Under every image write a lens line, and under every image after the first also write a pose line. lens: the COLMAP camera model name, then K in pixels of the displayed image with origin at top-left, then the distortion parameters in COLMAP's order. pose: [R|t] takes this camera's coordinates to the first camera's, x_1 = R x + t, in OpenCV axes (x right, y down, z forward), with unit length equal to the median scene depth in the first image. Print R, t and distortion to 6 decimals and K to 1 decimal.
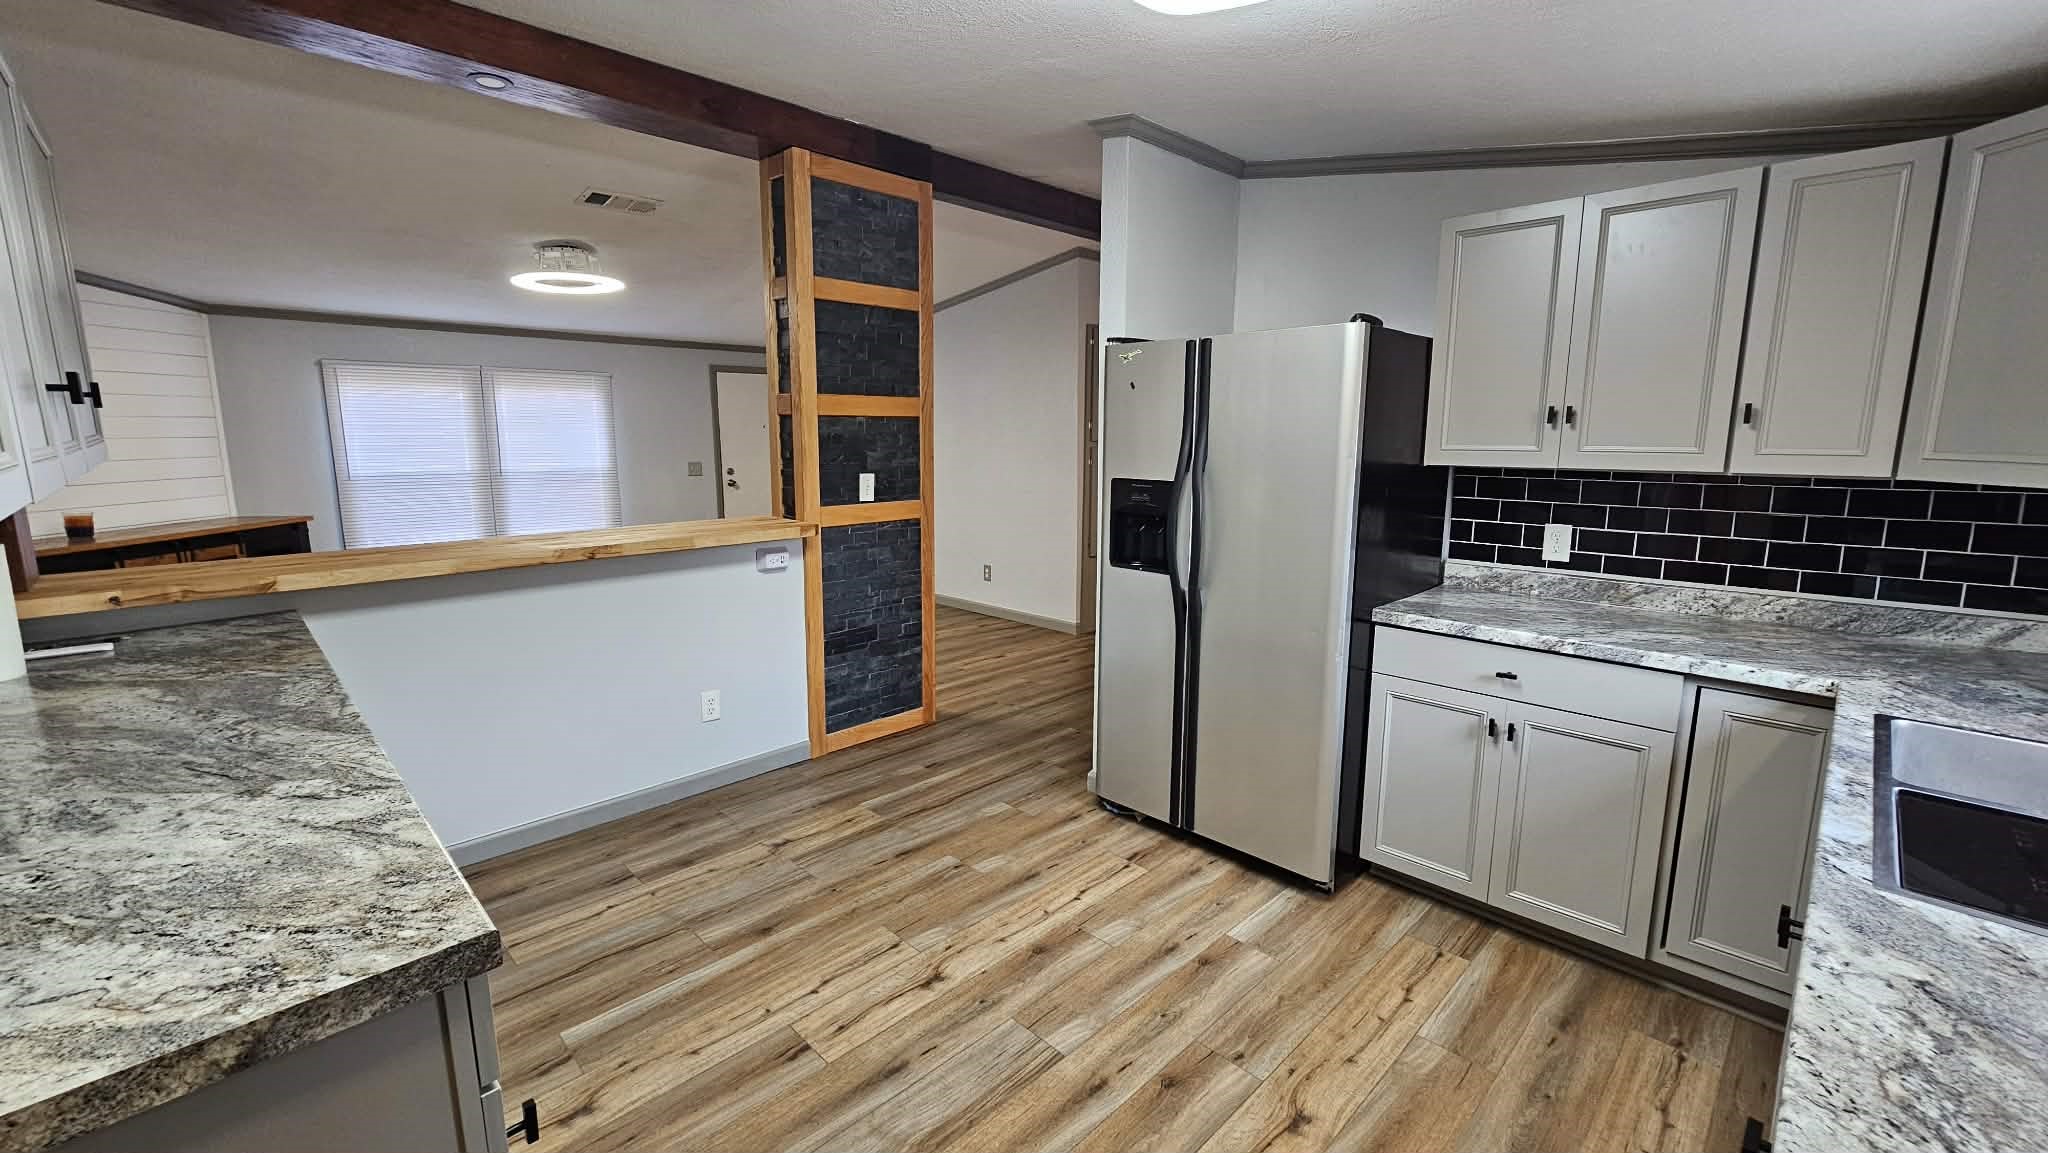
lens RADIAL K [[841.9, 0, 1015.9], [0, 841.9, 566.8], [0, 0, 1]] dist [-0.001111, -0.000015]
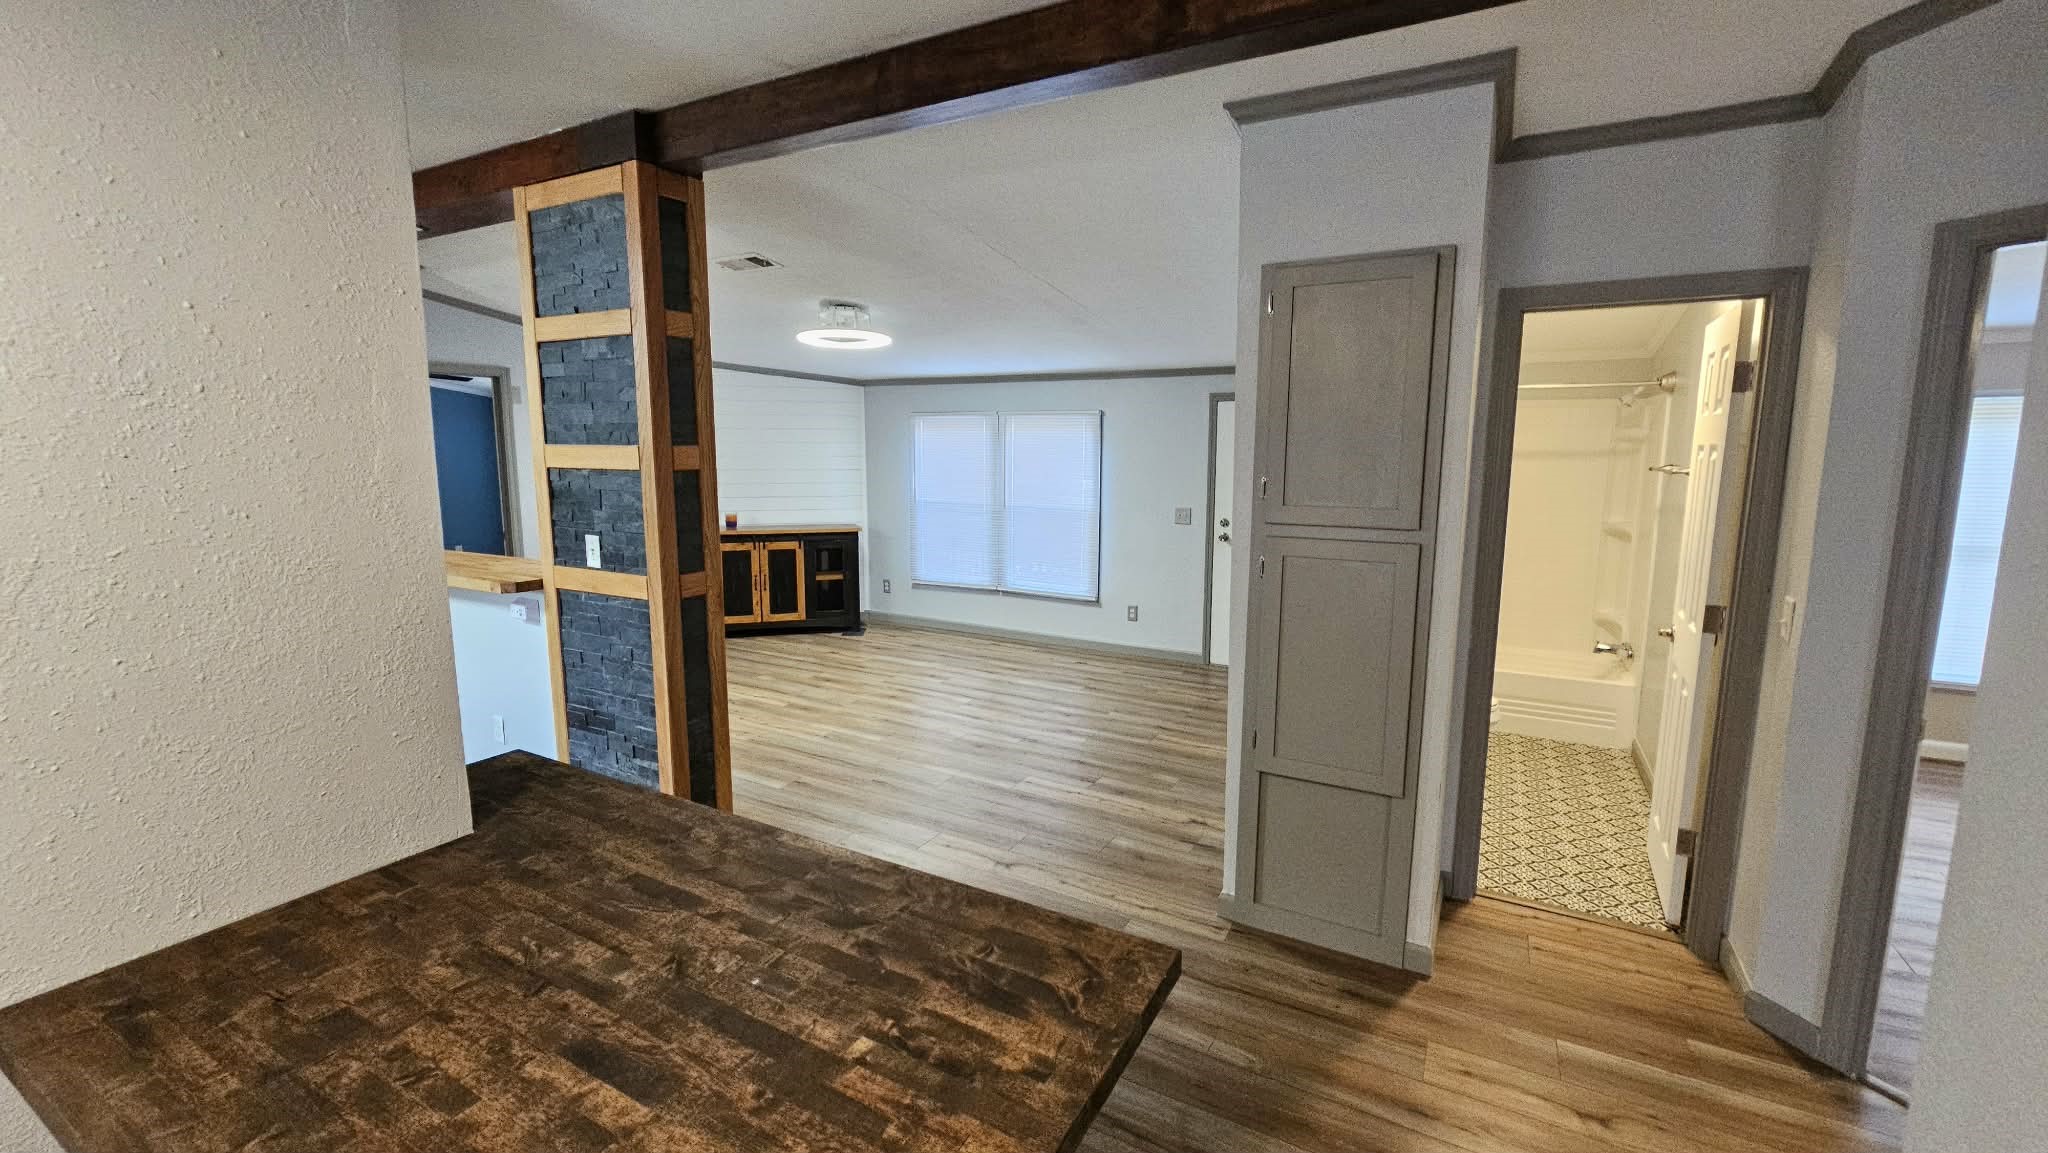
lens RADIAL K [[841.9, 0, 1013.3], [0, 841.9, 560.8], [0, 0, 1]] dist [-0.001111, -0.000015]
pose [[0.278098, 0.125937, -0.952261, 1.045566], [-0.160704, 0.983495, 0.083136, -0.311547], [0.947014, 0.129912, 0.293746, 1.605668]]
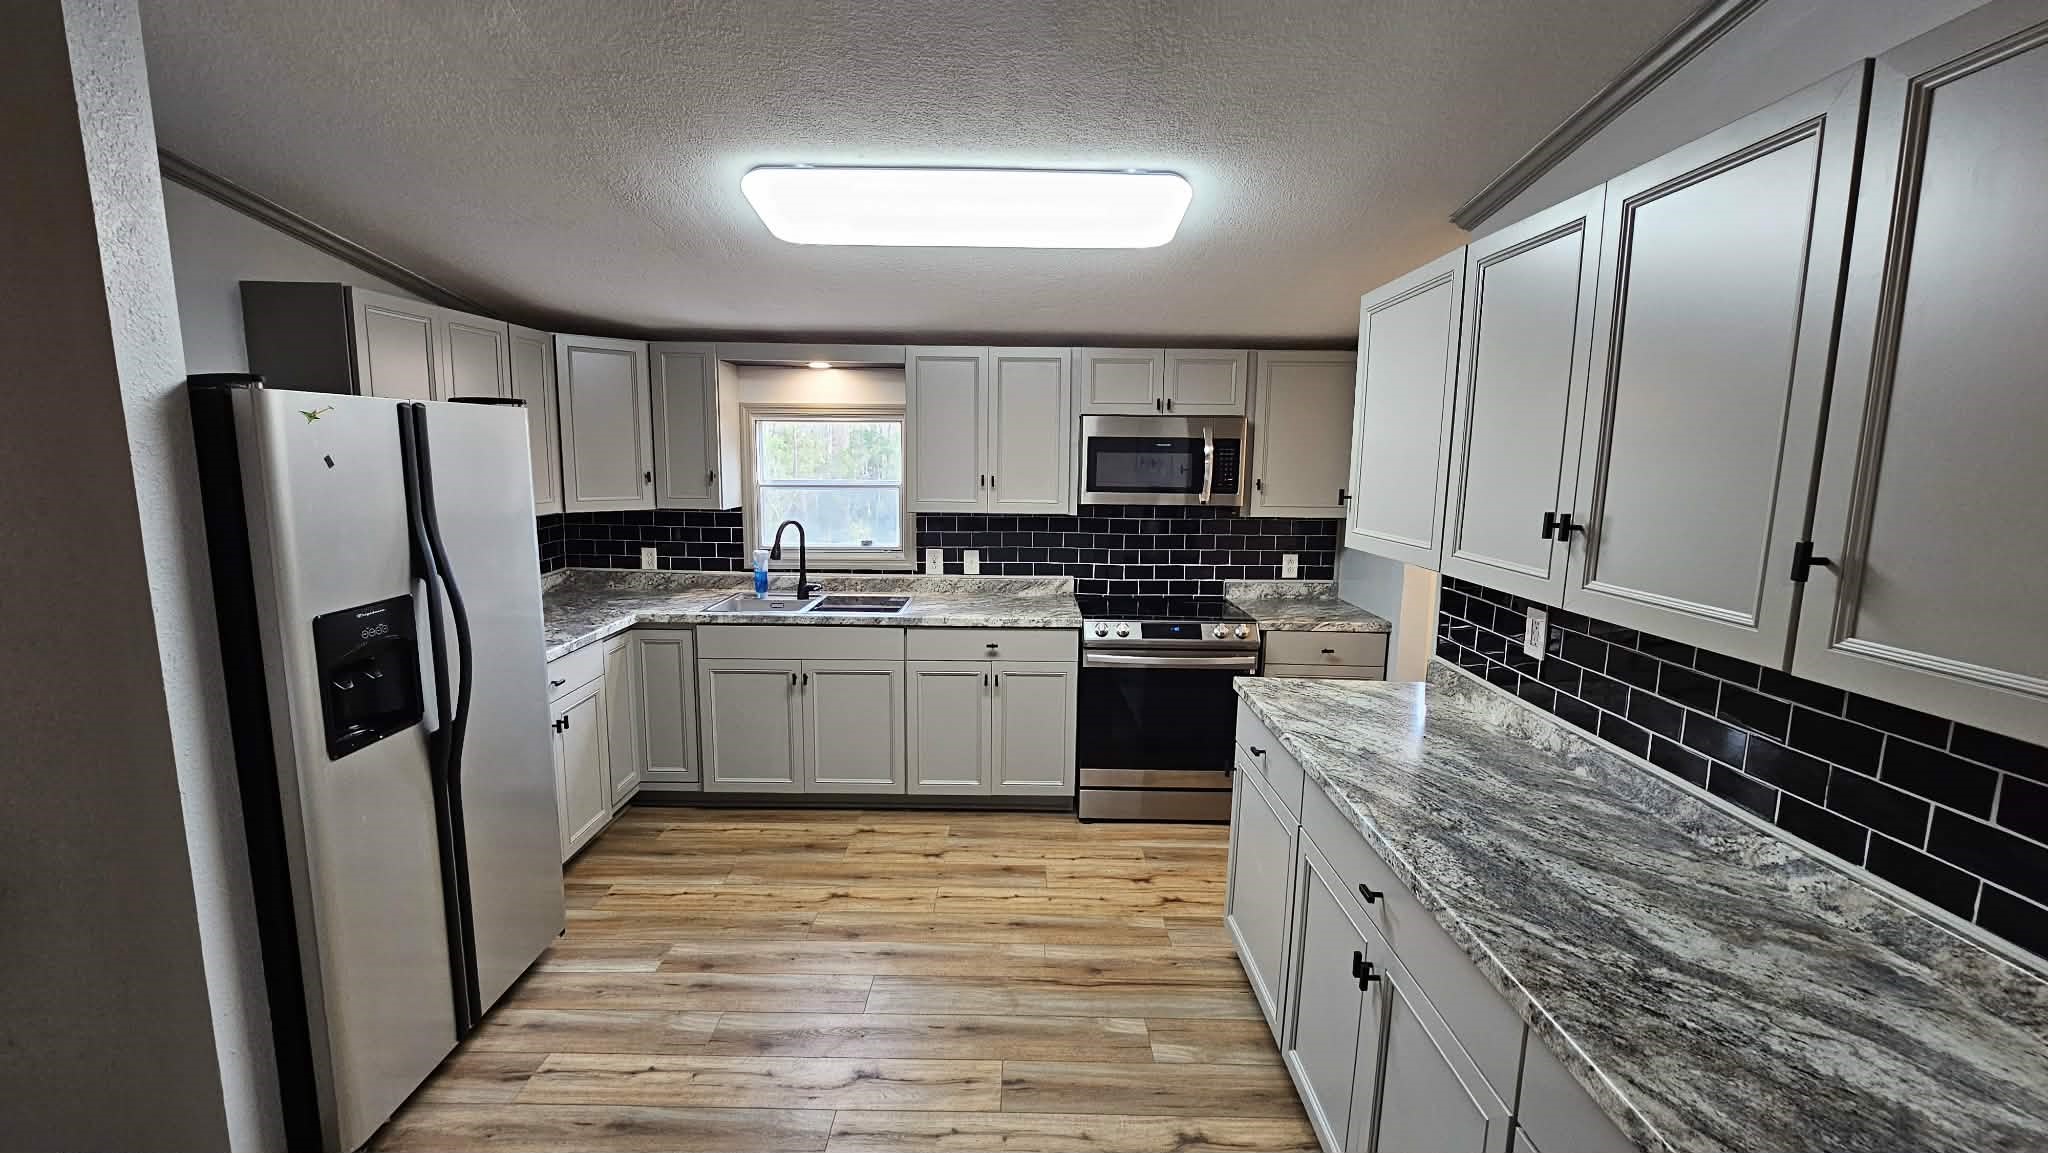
lens RADIAL K [[841.9, 0, 1020.3], [0, 841.9, 564.2], [0, 0, 1]] dist [-0.001111, -0.000015]
pose [[-0.711793, -0.108053, 0.694028, -0.705043], [0.099273, 0.962701, 0.251697, -0.264298], [-0.695338, 0.248055, -0.674517, 1.153883]]
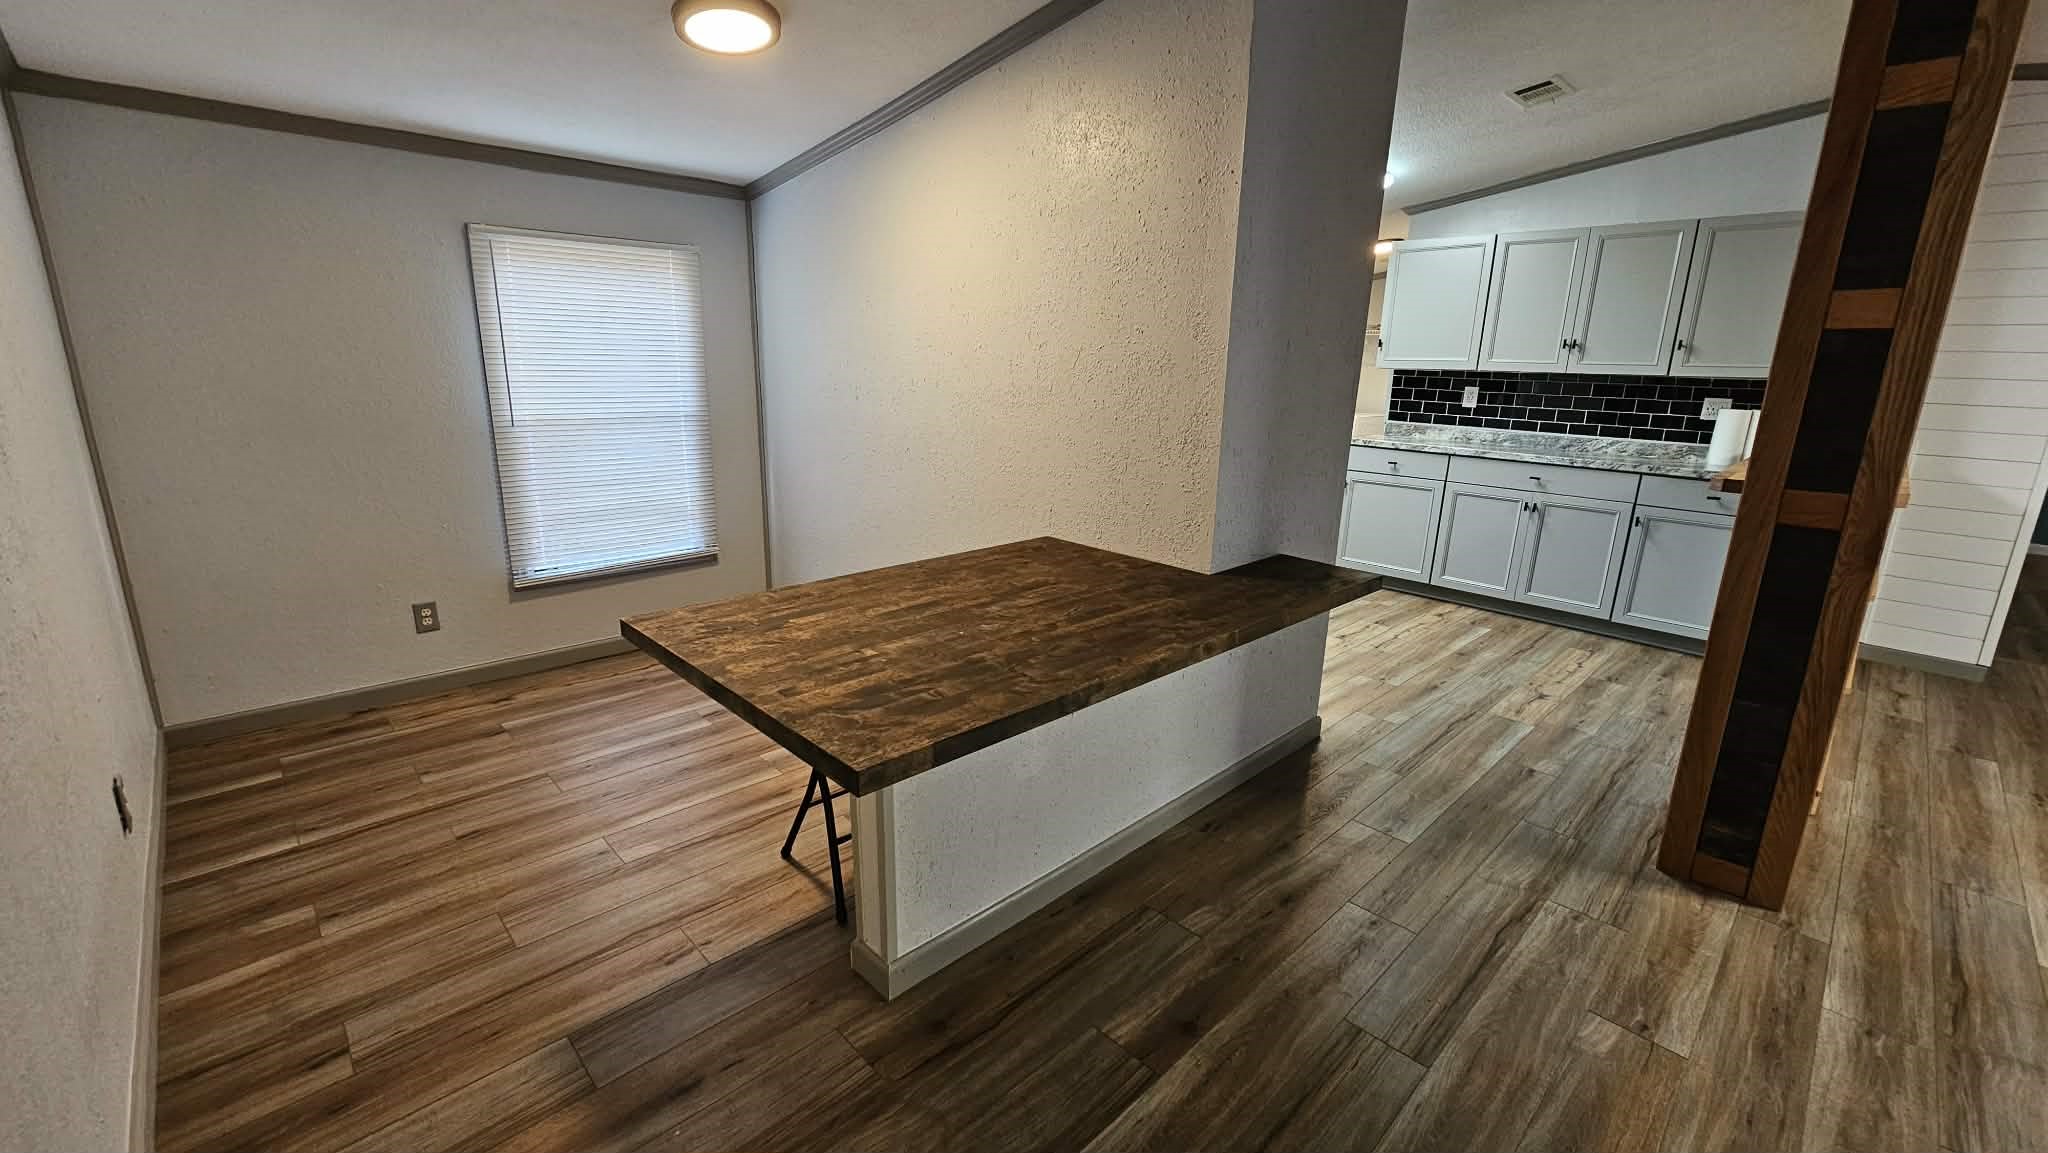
lens RADIAL K [[841.9, 0, 1030.5], [0, 841.9, 561.4], [0, 0, 1]] dist [-0.001111, -0.000015]
pose [[-0.999592, -0.027791, -0.006666, 0.533907], [-0.028148, 0.916956, 0.397995, -0.354776], [-0.004948, 0.398020, -0.917363, 2.262948]]
